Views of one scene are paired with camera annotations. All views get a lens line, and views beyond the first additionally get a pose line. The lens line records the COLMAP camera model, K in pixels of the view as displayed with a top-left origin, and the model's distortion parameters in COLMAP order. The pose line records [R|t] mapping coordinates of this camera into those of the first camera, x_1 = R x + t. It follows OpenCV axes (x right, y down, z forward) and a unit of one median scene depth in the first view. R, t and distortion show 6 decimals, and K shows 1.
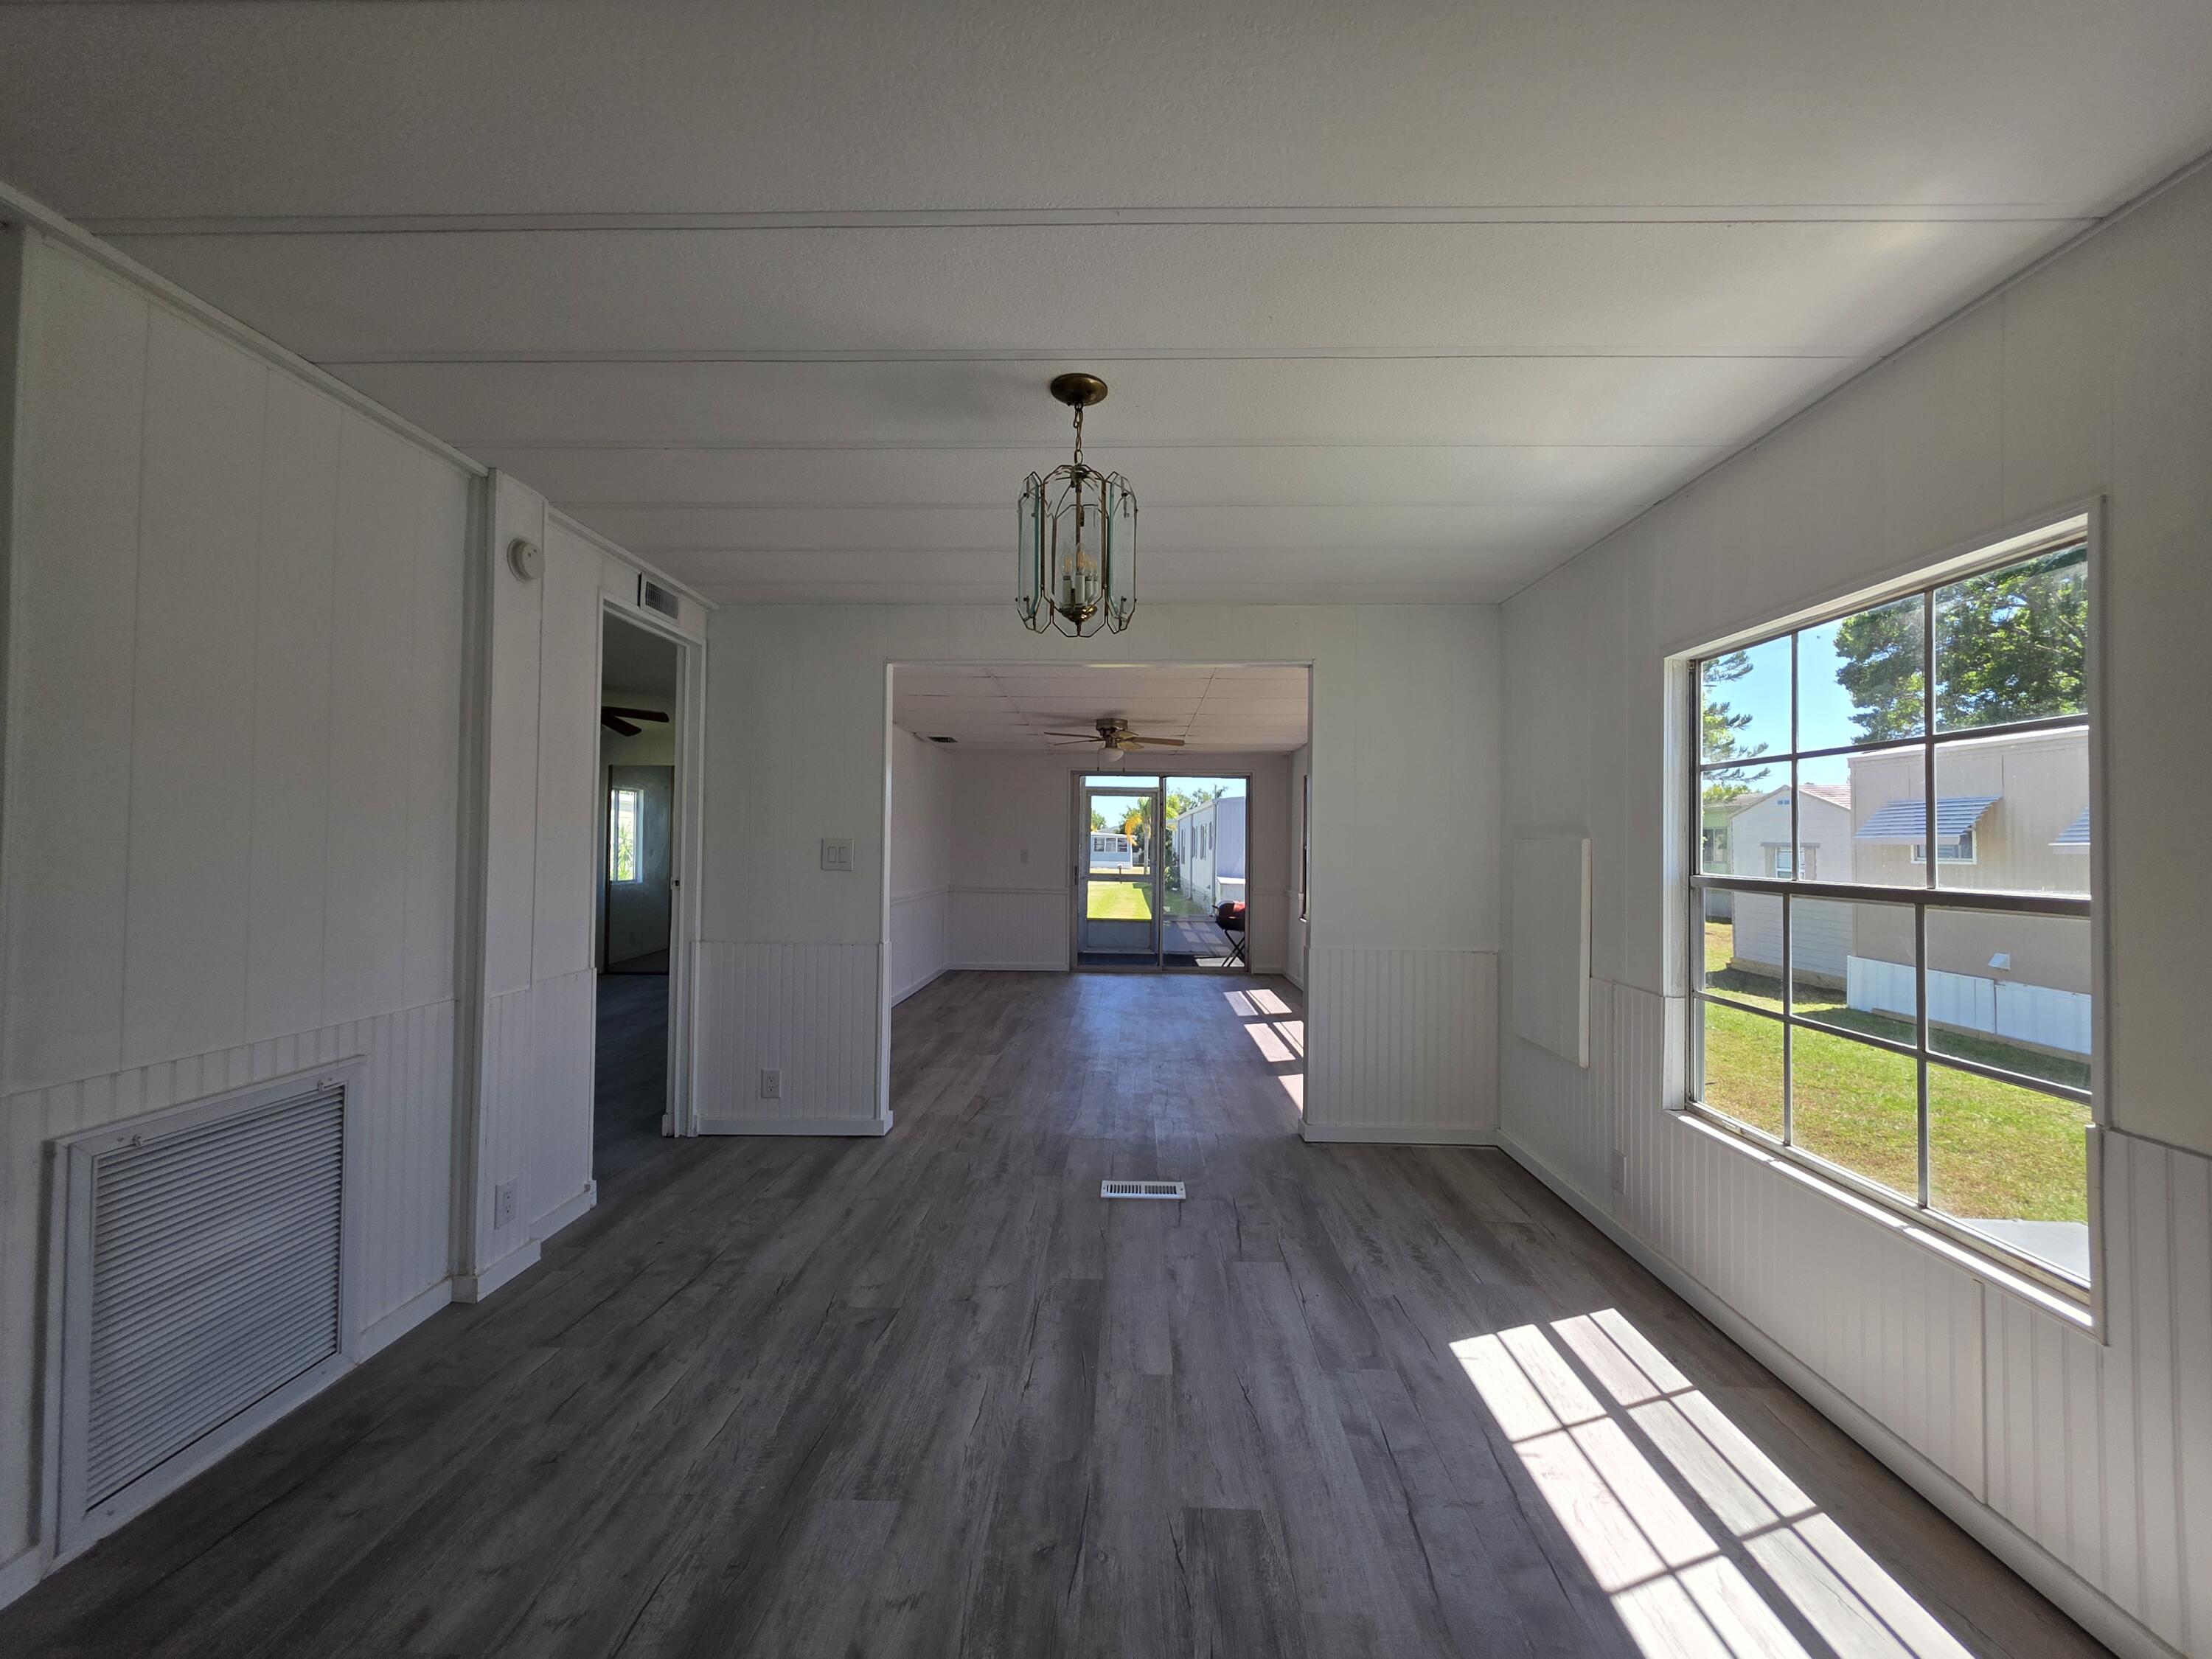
lens RADIAL K [[889.2, 0, 1112.5], [0, 889.2, 823.5], [0, 0, 1]] dist [0.003611, -0.000178]
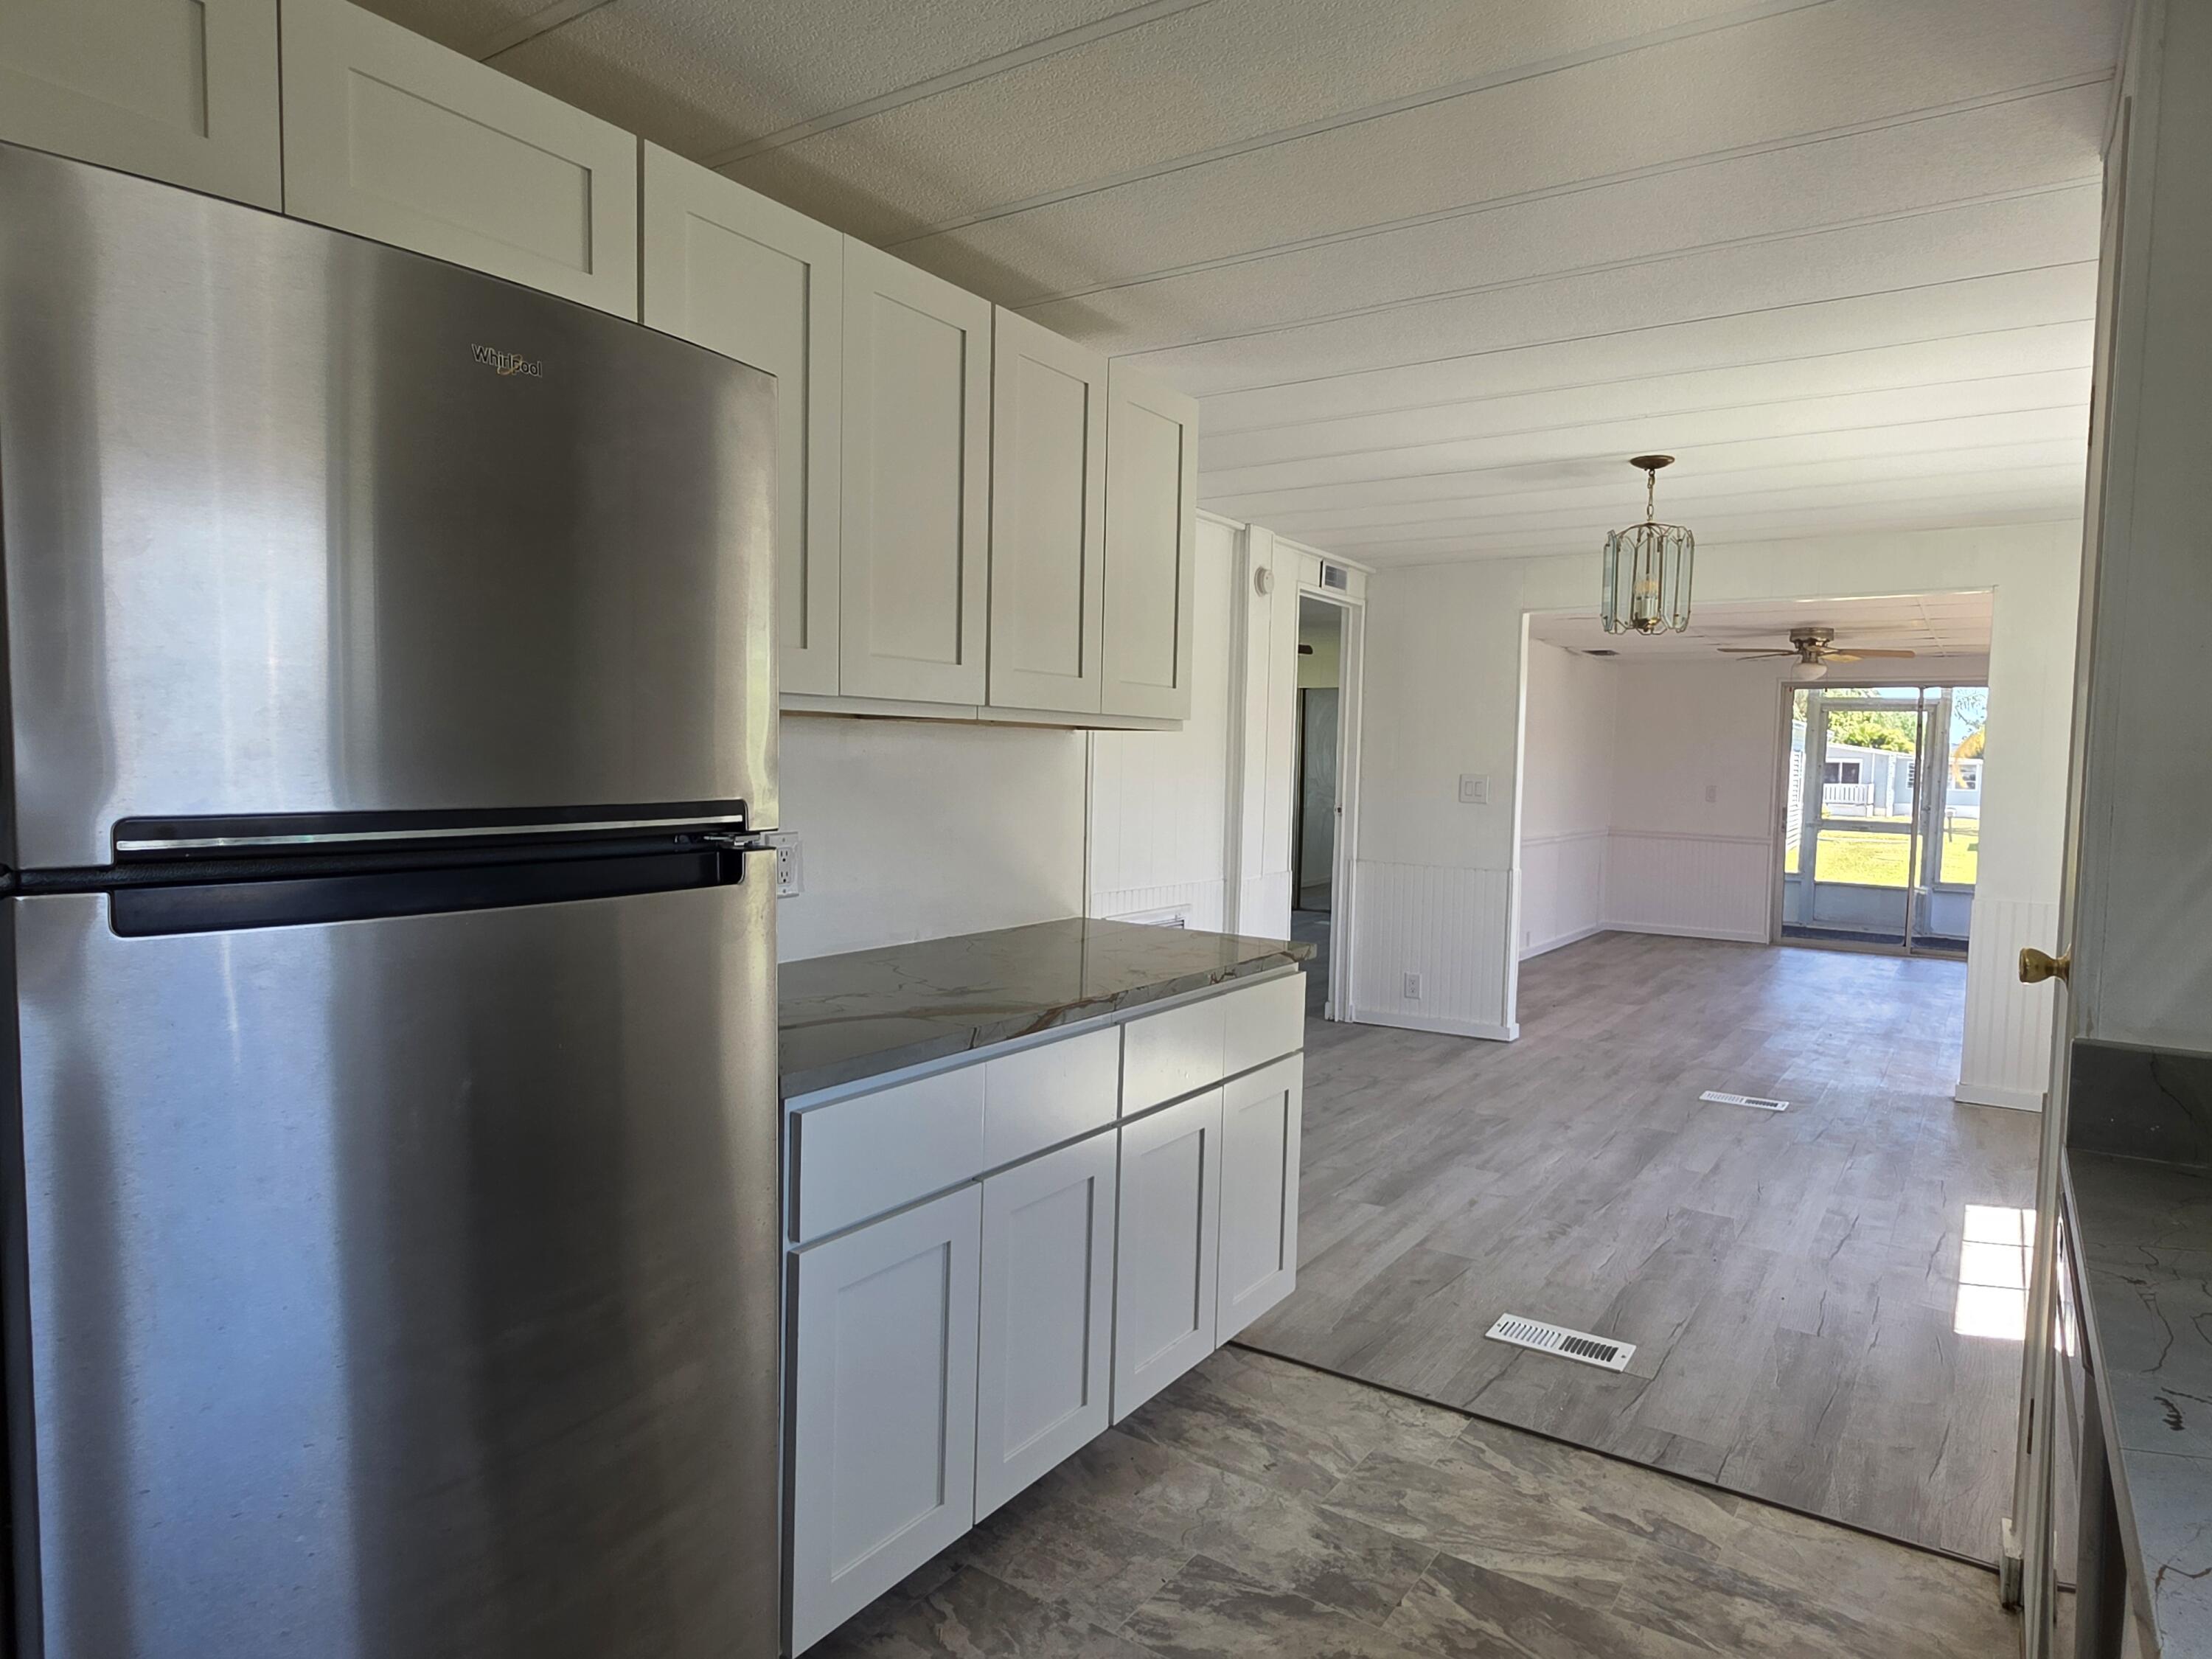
lens RADIAL K [[1333.1, 0, 1106.0], [0, 1333.1, 829.5], [0, 0, 1]] dist [0.001064, 0.000176]
pose [[0.841814, 0.038334, -0.538405, 0.333700], [-0.001397, 0.997626, 0.068846, -0.045748], [0.539766, -0.057203, 0.839869, -1.069516]]
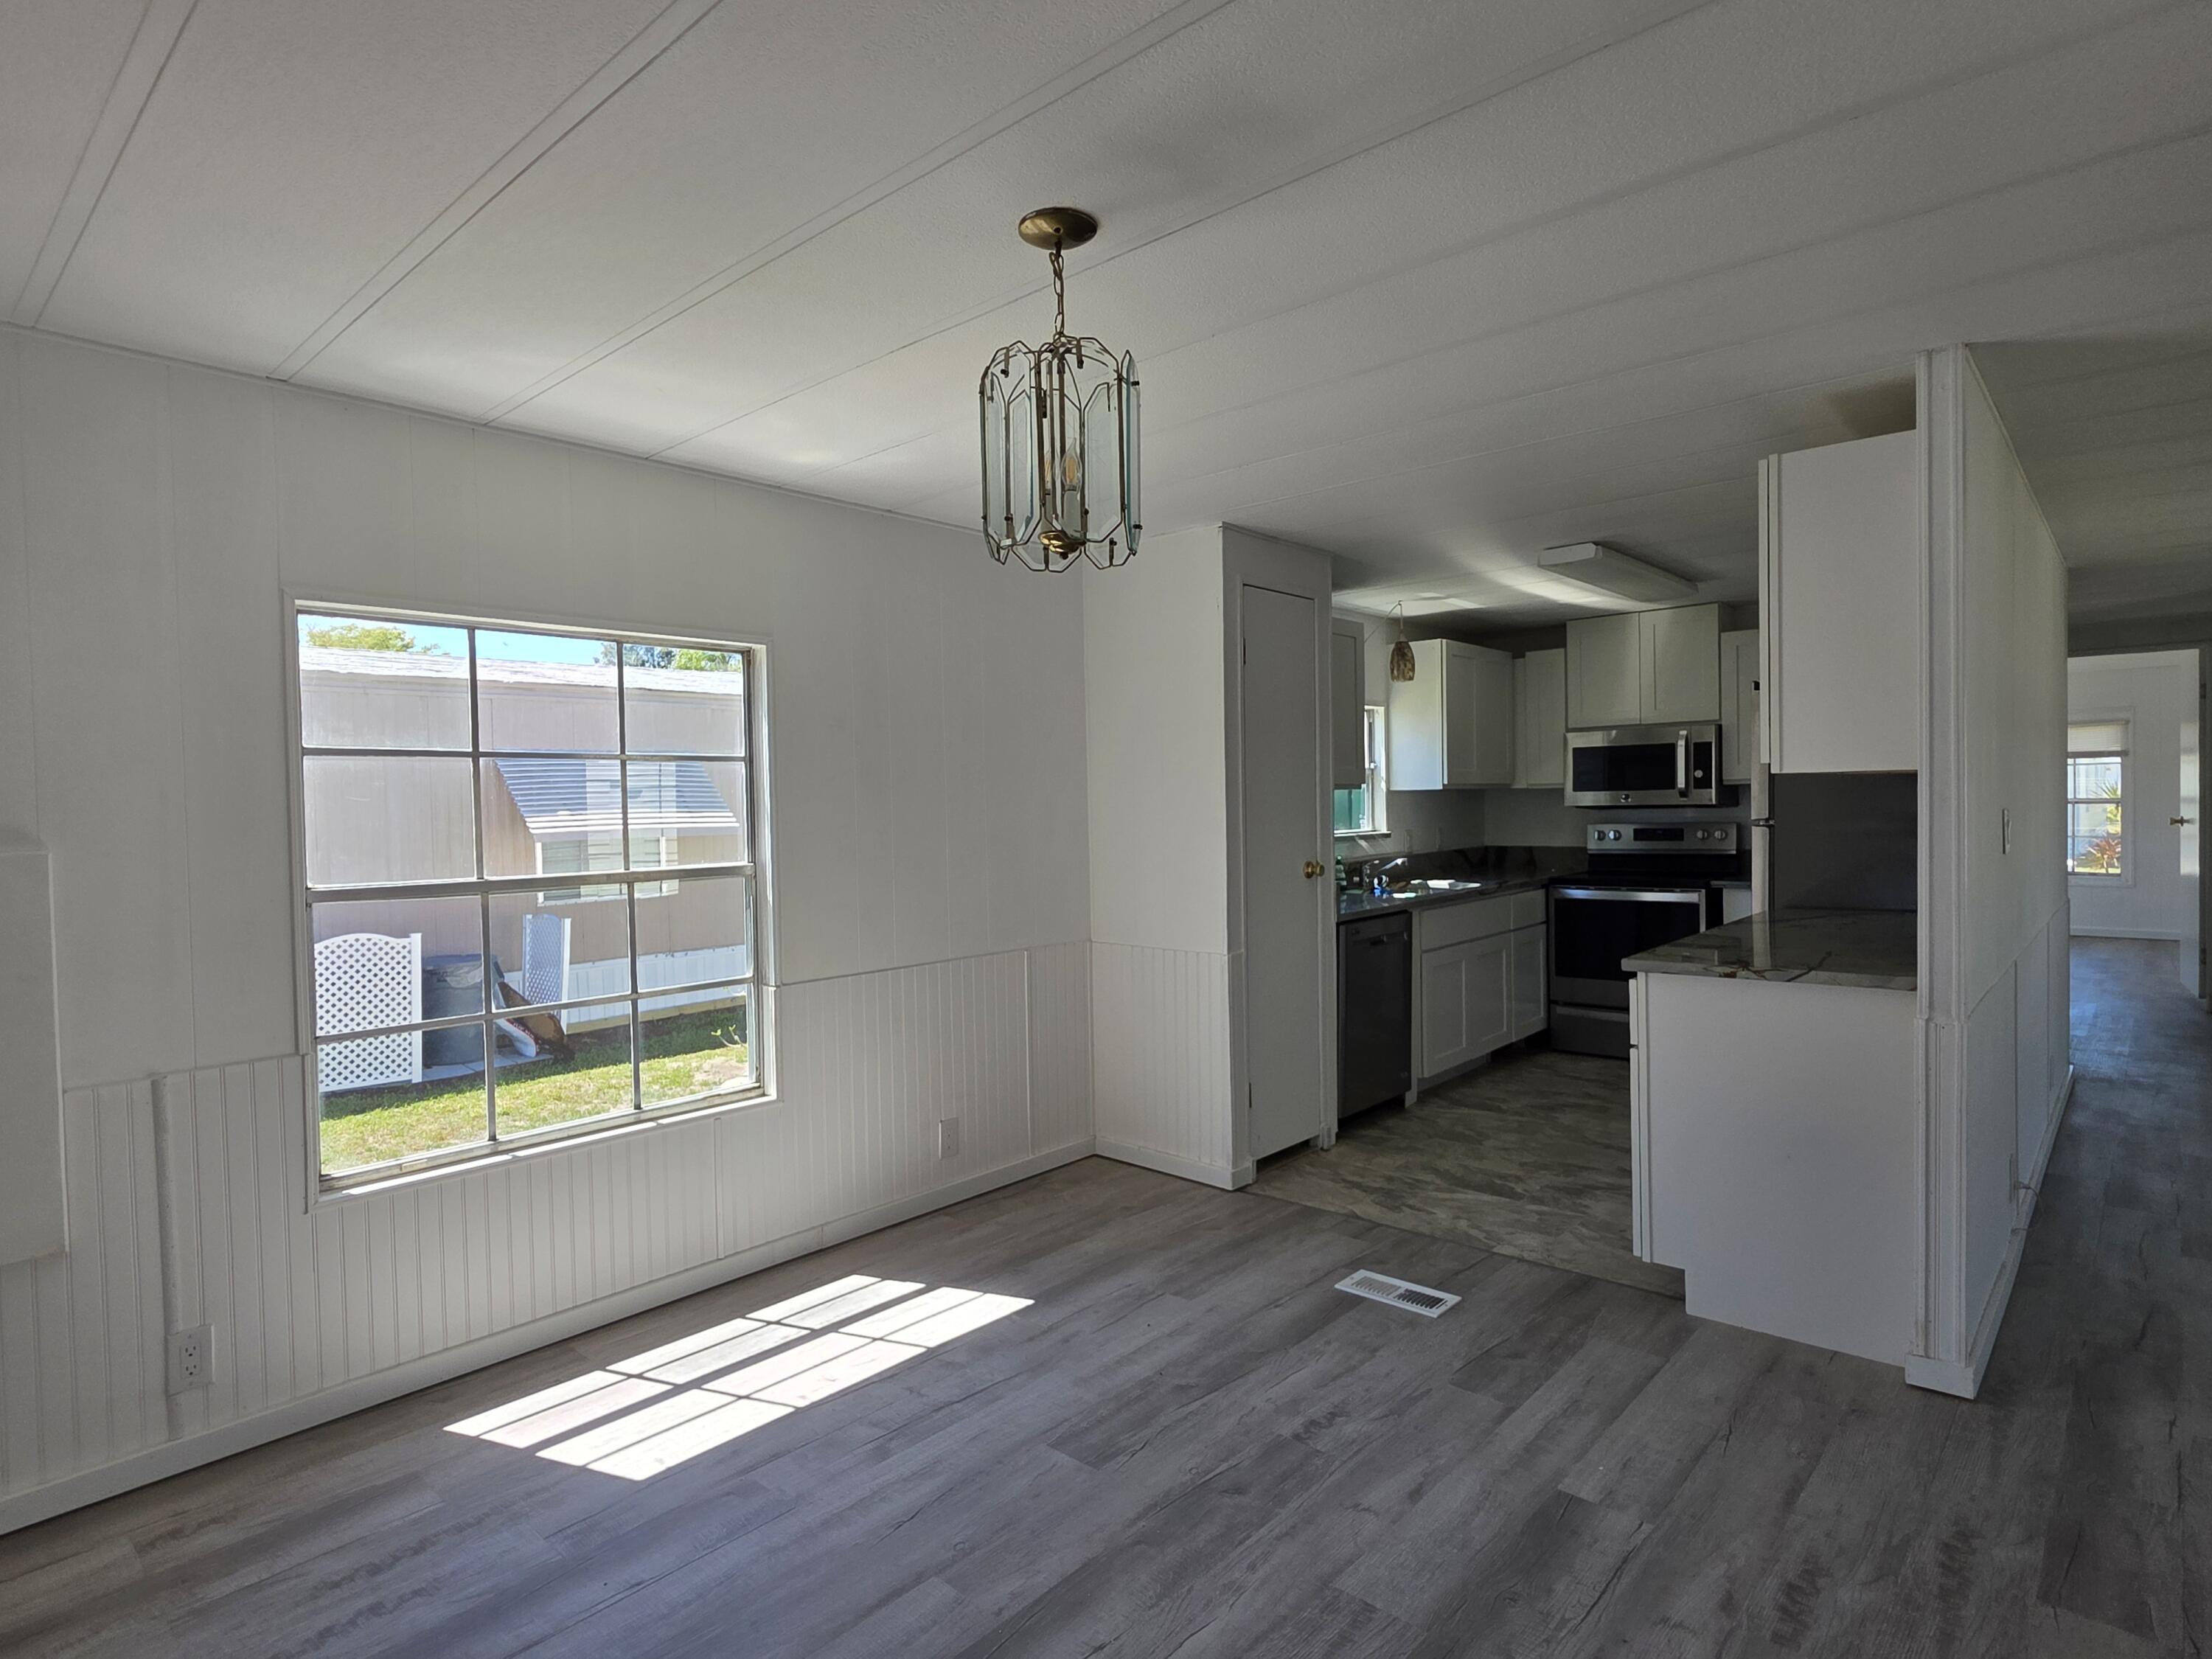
lens RADIAL K [[1195.1, 0, 1106.0], [0, 1195.1, 829.5], [0, 0, 1]] dist [0.002076, -0.000510]
pose [[-0.759237, -0.009777, 0.650740, -0.603428], [-0.001225, 0.999907, 0.013594, -0.009814], [-0.650813, 0.009523, -0.759179, 1.472769]]
